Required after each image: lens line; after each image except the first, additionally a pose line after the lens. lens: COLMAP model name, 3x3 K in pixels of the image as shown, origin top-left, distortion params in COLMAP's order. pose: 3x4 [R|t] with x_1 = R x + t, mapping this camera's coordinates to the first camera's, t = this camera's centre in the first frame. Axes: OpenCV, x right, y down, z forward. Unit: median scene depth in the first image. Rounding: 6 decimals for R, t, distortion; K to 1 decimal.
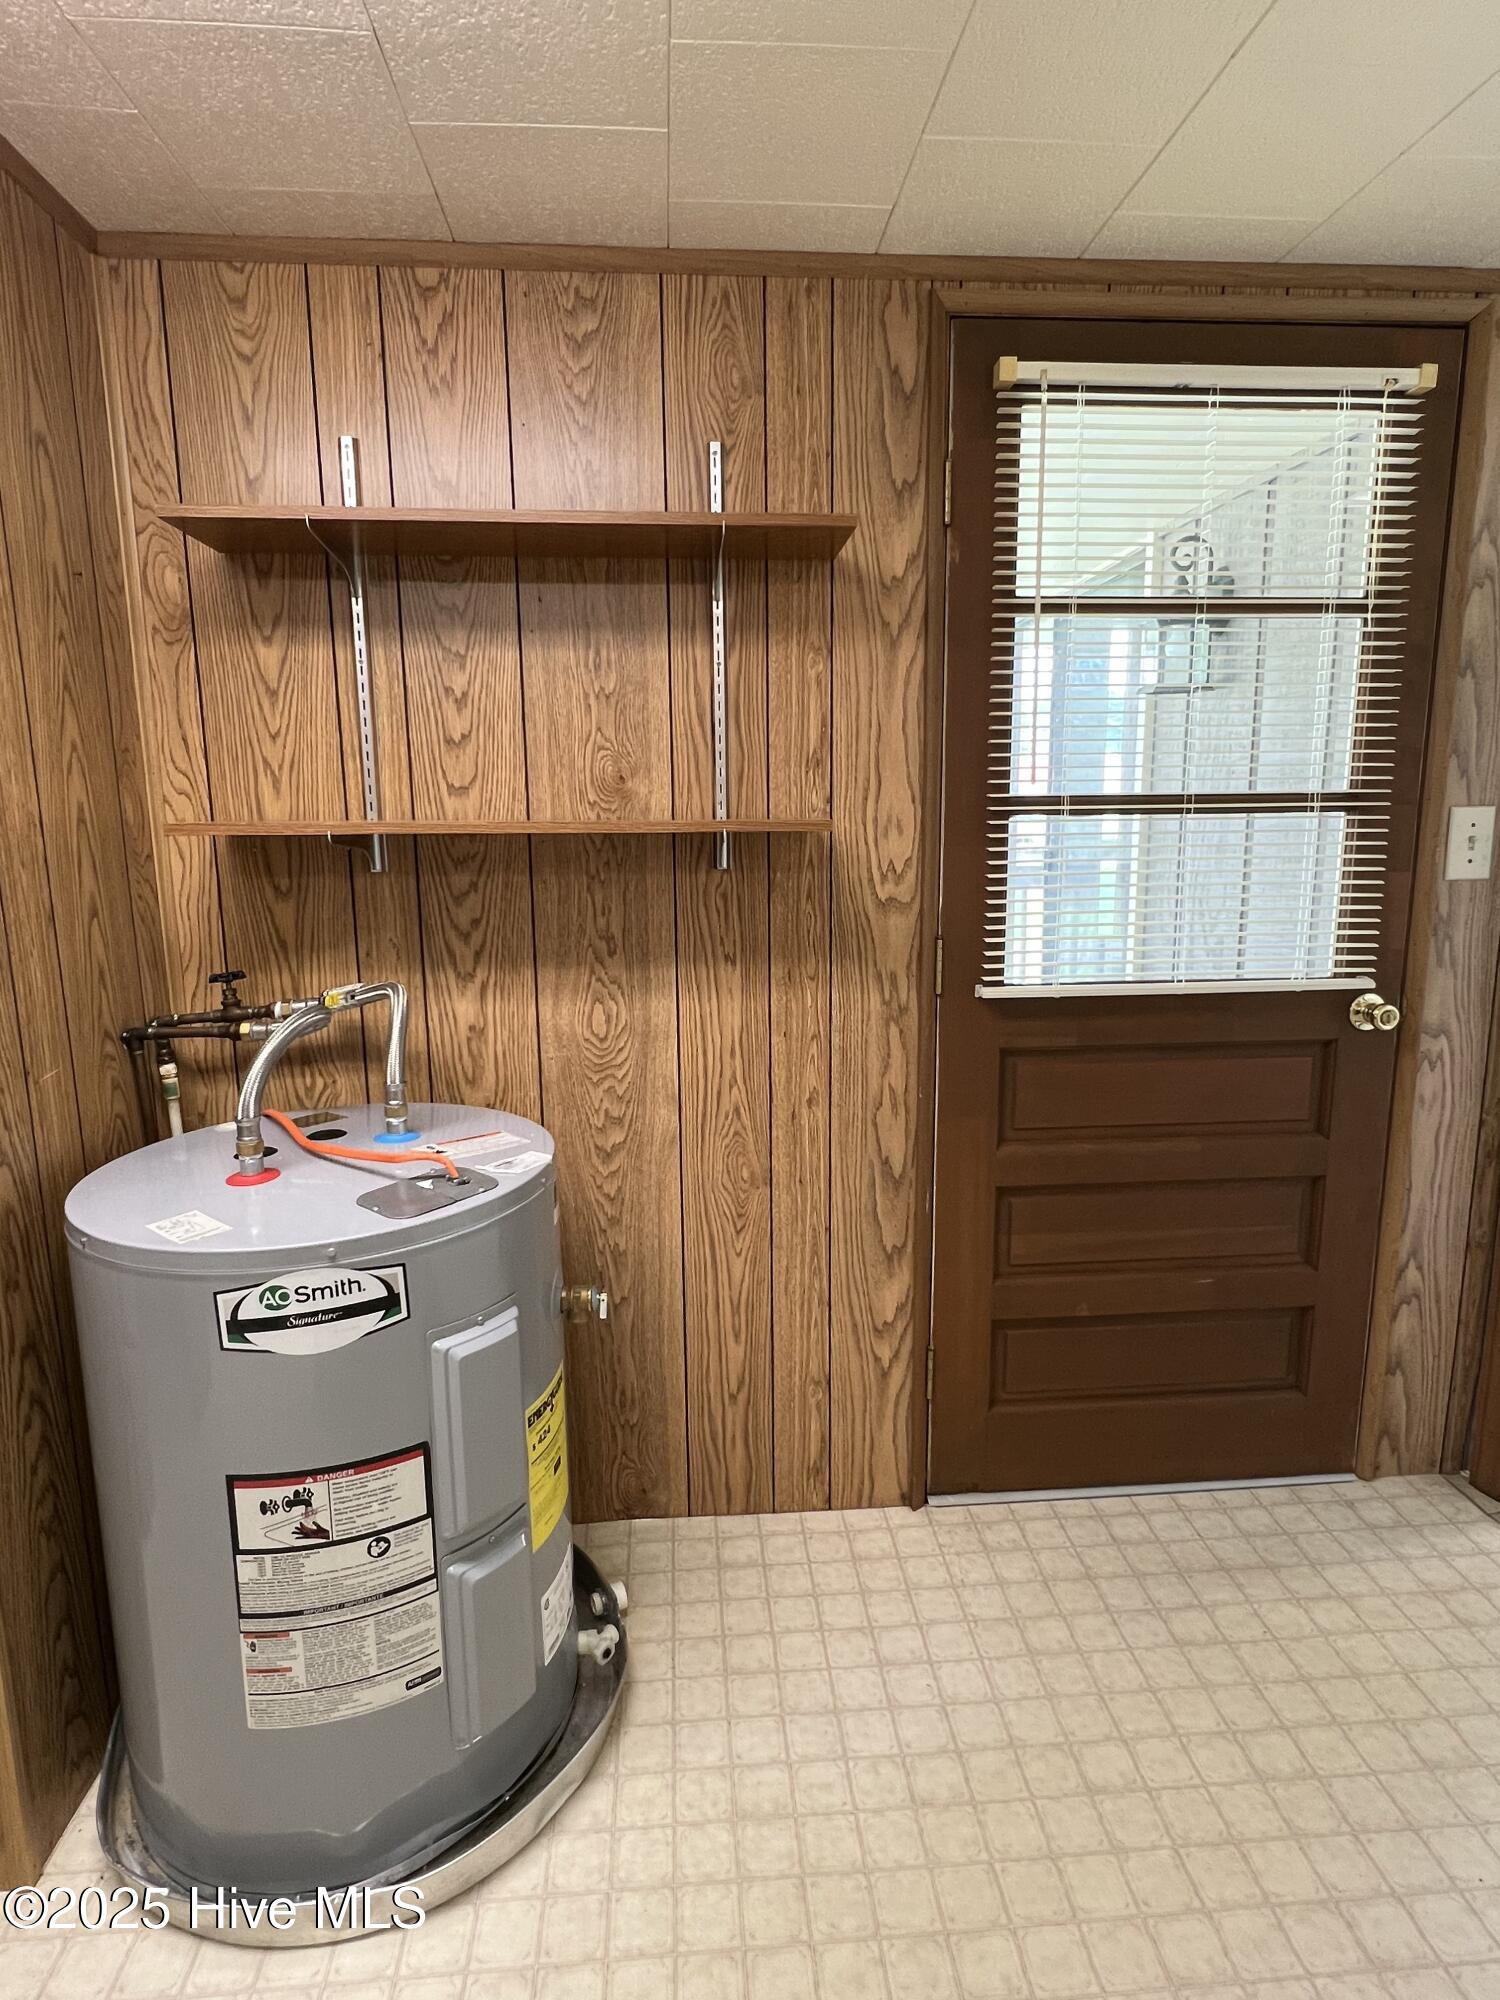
lens RADIAL K [[1064.3, 0, 750.1], [0, 1064.3, 991.5], [0, 0, 1]] dist [0.000174, -0.002398]
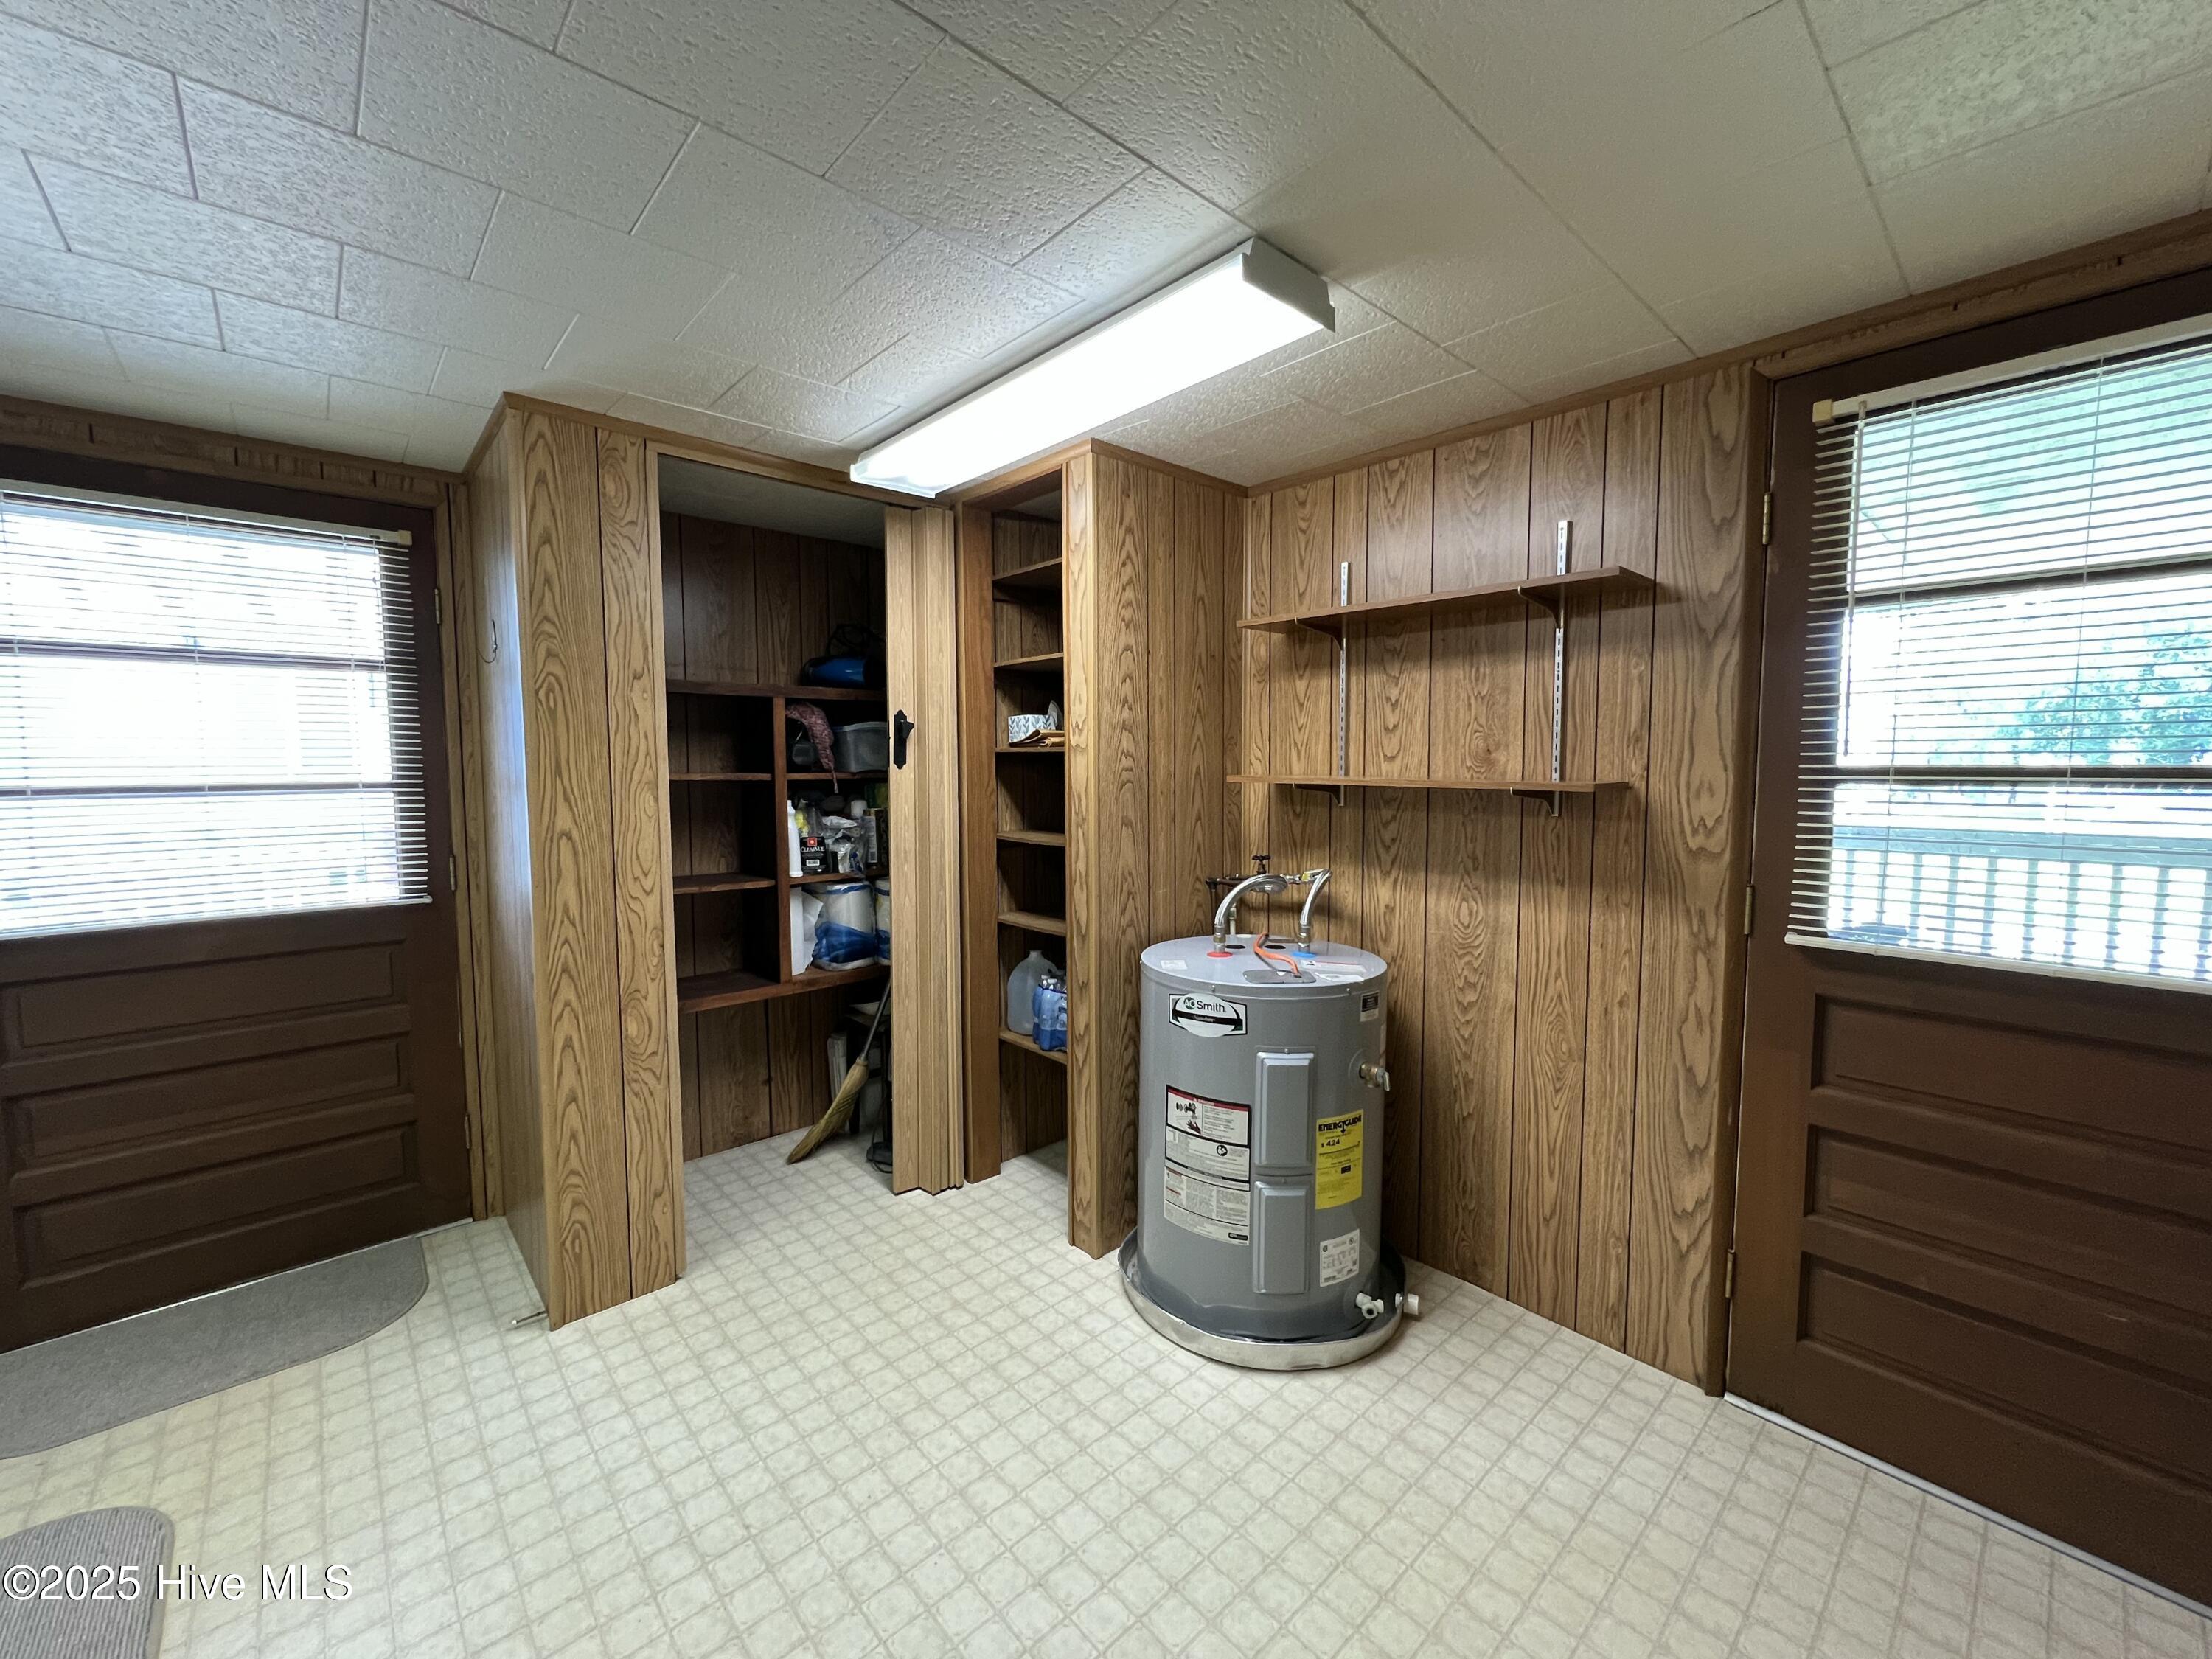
lens RADIAL K [[890.3, 0, 1098.6], [0, 890.3, 824.4], [0, 0, 1]] dist [0.002006, -0.000229]
pose [[0.609911, 0.065247, -0.789780, 0.538633], [-0.137076, 0.990269, -0.024047, 0.004197], [0.780525, 0.122926, 0.612919, -0.170630]]
